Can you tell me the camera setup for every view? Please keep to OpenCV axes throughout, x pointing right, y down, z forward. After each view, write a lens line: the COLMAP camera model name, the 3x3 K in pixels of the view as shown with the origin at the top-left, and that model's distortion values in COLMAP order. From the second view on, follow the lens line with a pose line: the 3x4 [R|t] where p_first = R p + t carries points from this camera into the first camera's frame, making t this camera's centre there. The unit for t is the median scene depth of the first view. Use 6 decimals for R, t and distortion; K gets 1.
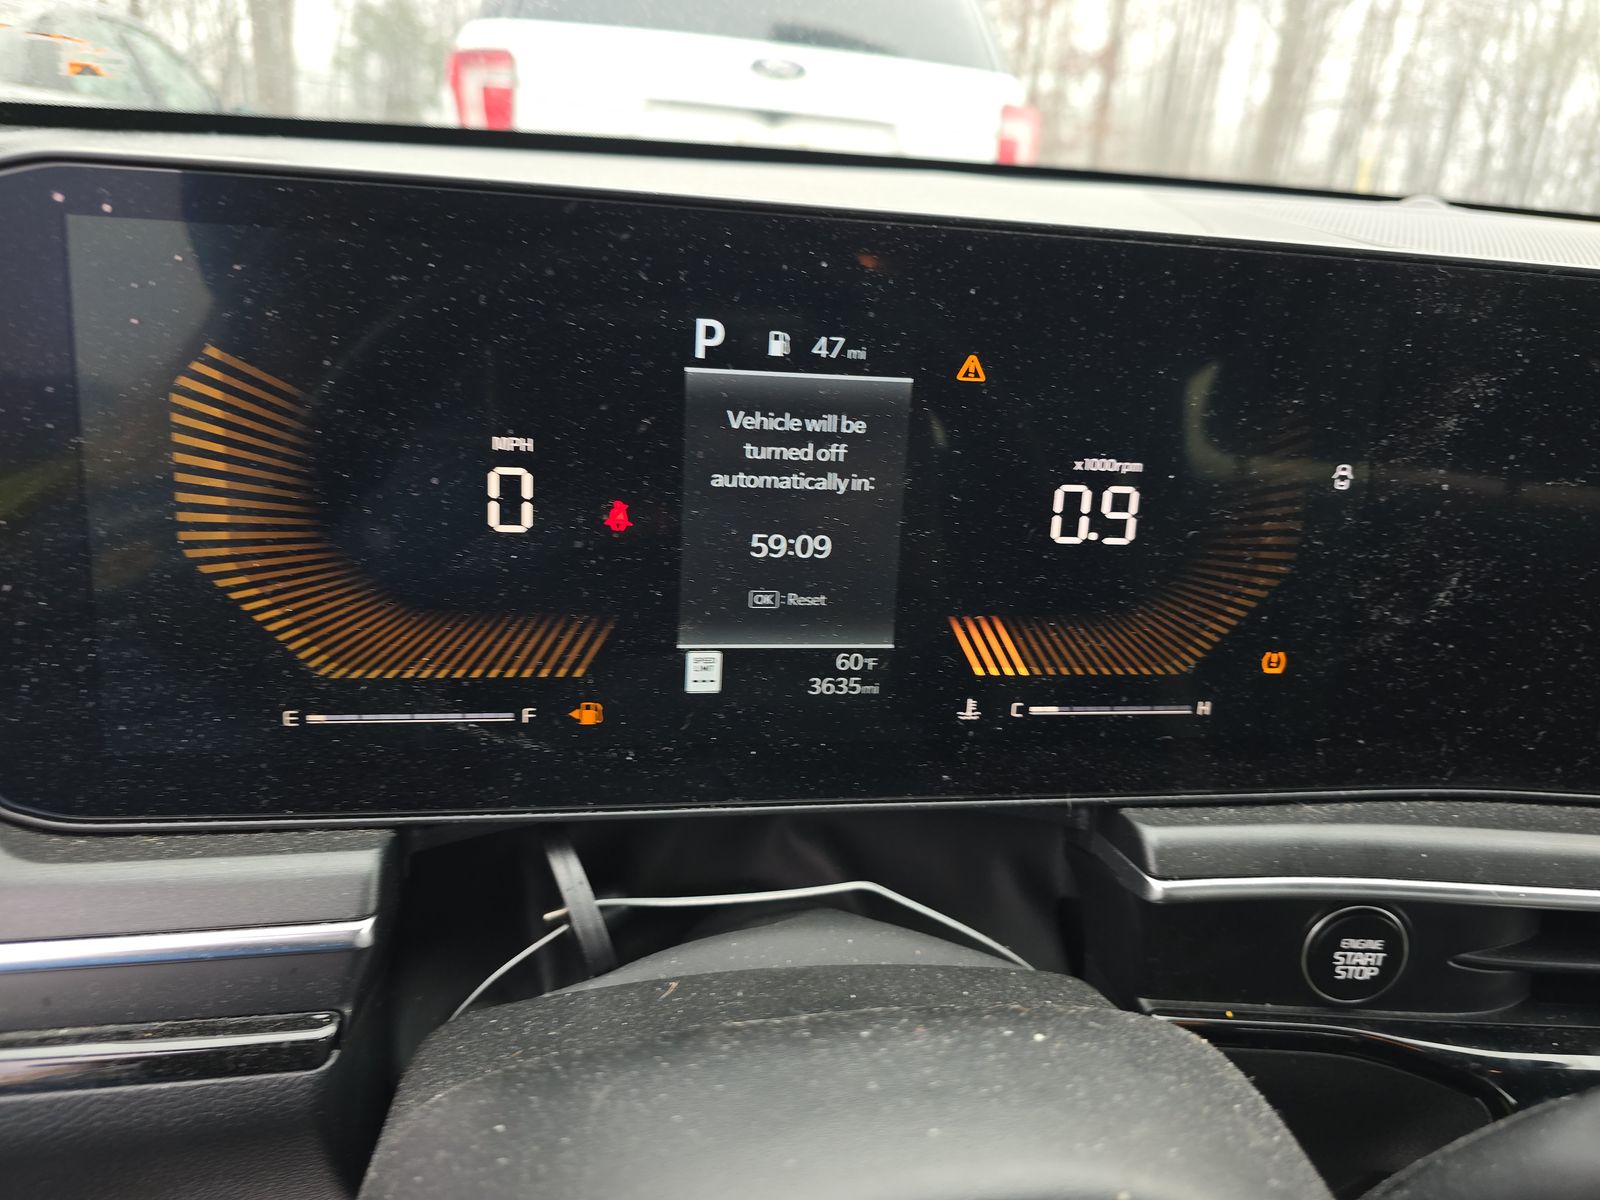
lens RADIAL K [[1090.7, 0, 808.3], [0, 1090.7, 596.6], [0, 0, 1]] dist [0.018404, -0.004184]
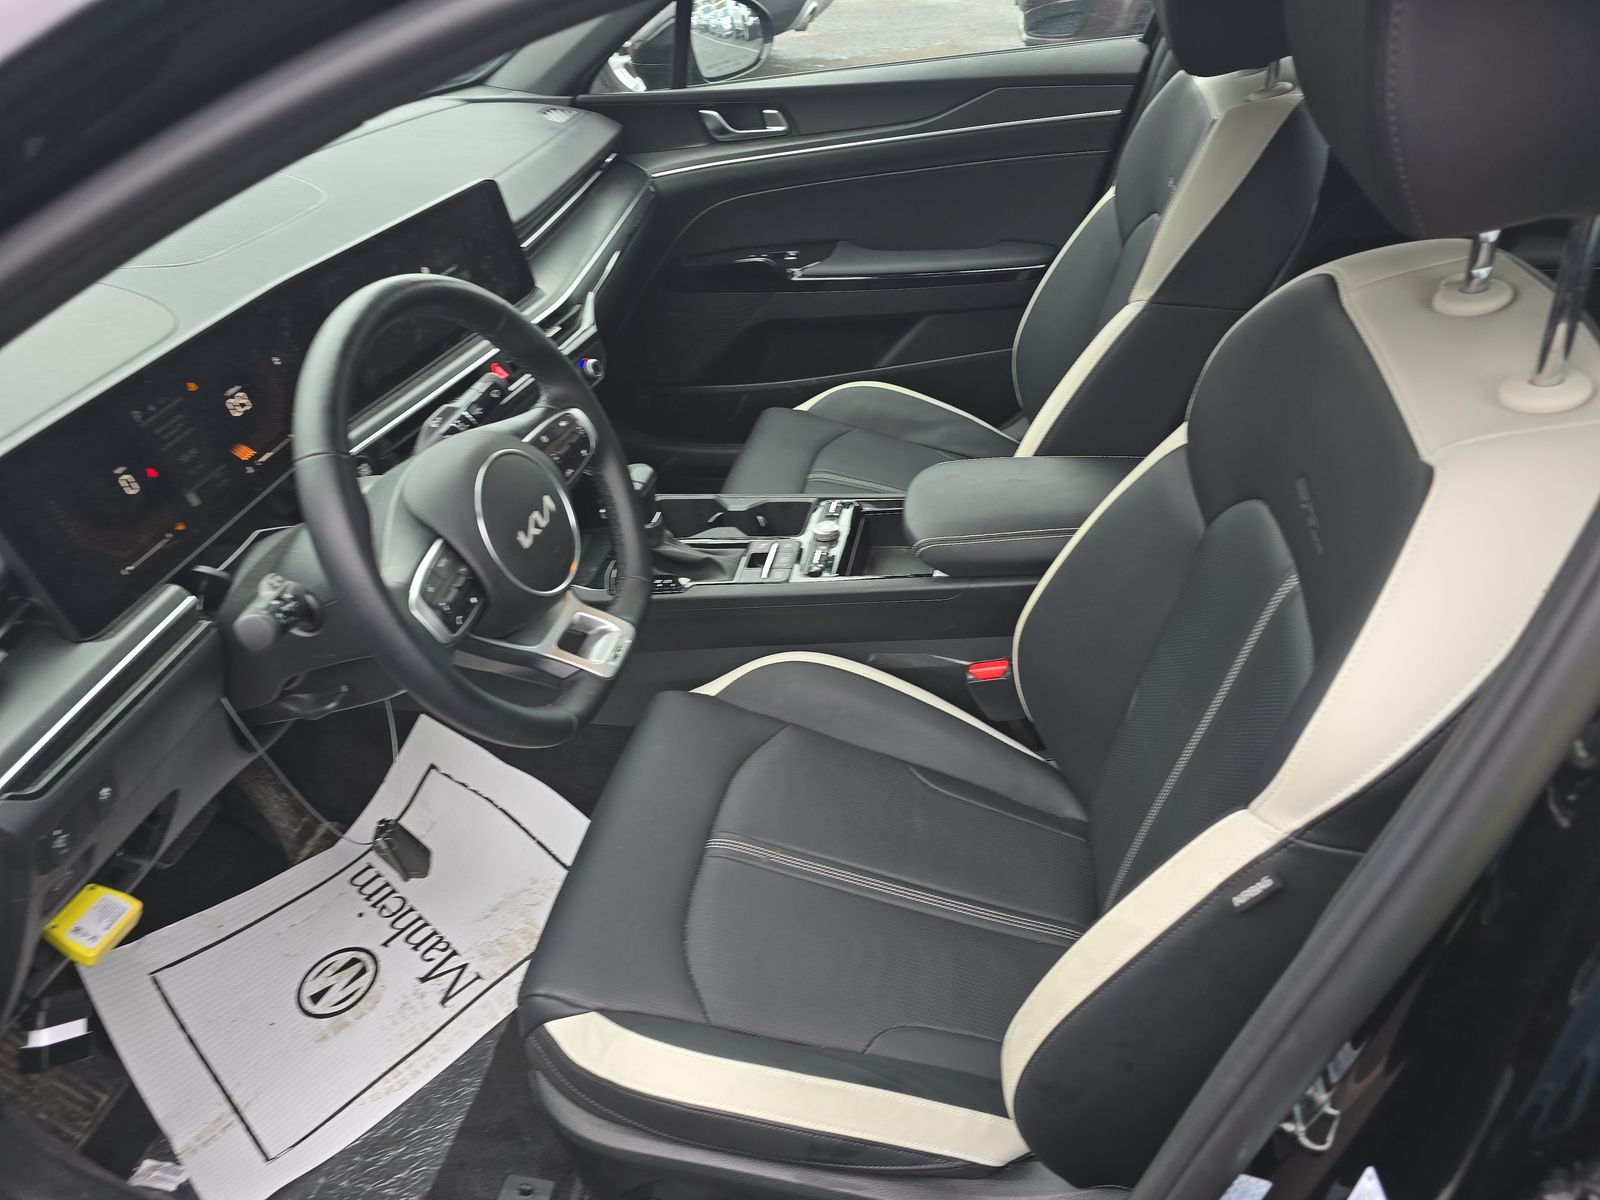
lens RADIAL K [[1095.0, 0, 789.7], [0, 1095.0, 622.0], [0, 0, 1]] dist [0.035941, -0.026054]
pose [[0.372483, -0.641830, 0.670307, -1.896059], [0.450521, 0.756521, 0.474032, -0.425346], [-0.811349, 0.125419, 0.570949, -2.367881]]
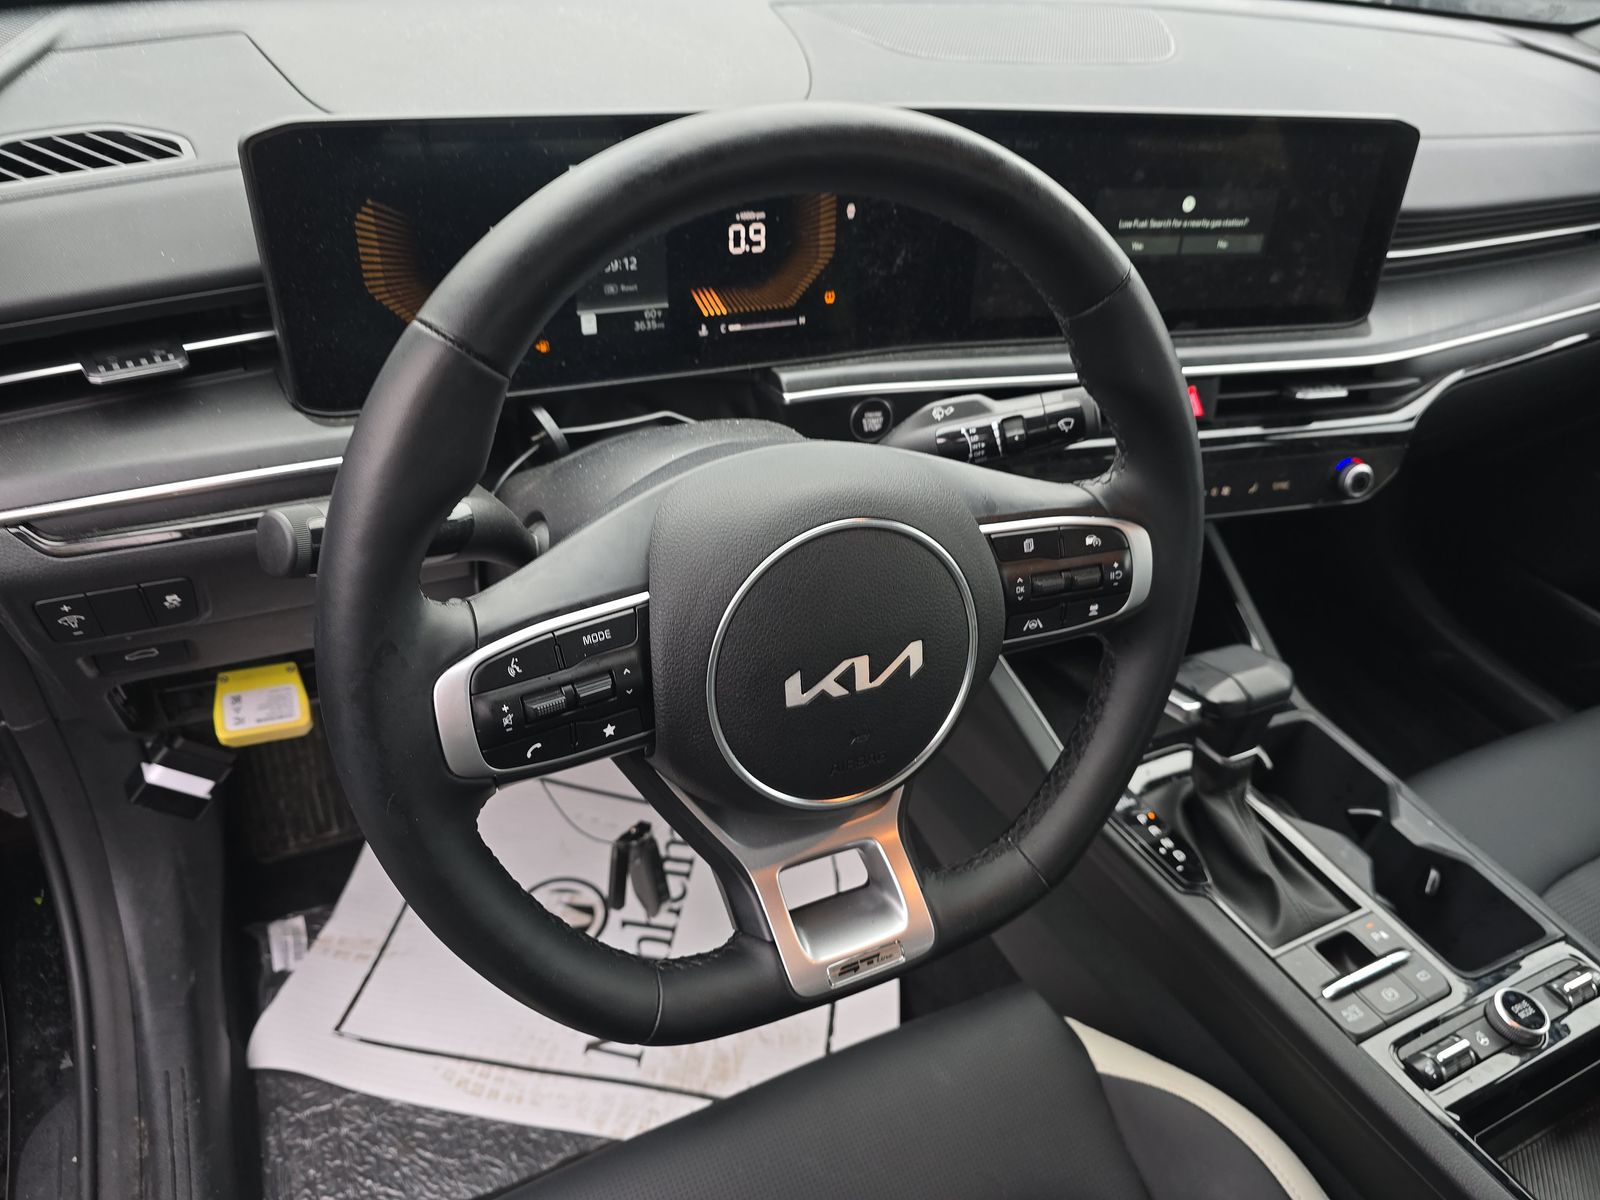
lens RADIAL K [[1095.0, 0, 800.8], [0, 1095.0, 604.1], [0, 0, 1]] dist [0.035941, -0.026054]
pose [[0.965851, -0.153087, 0.209035, -0.229929], [0.083658, 0.947831, 0.307600, -0.046149], [-0.245220, -0.279608, 0.928271, -1.385946]]
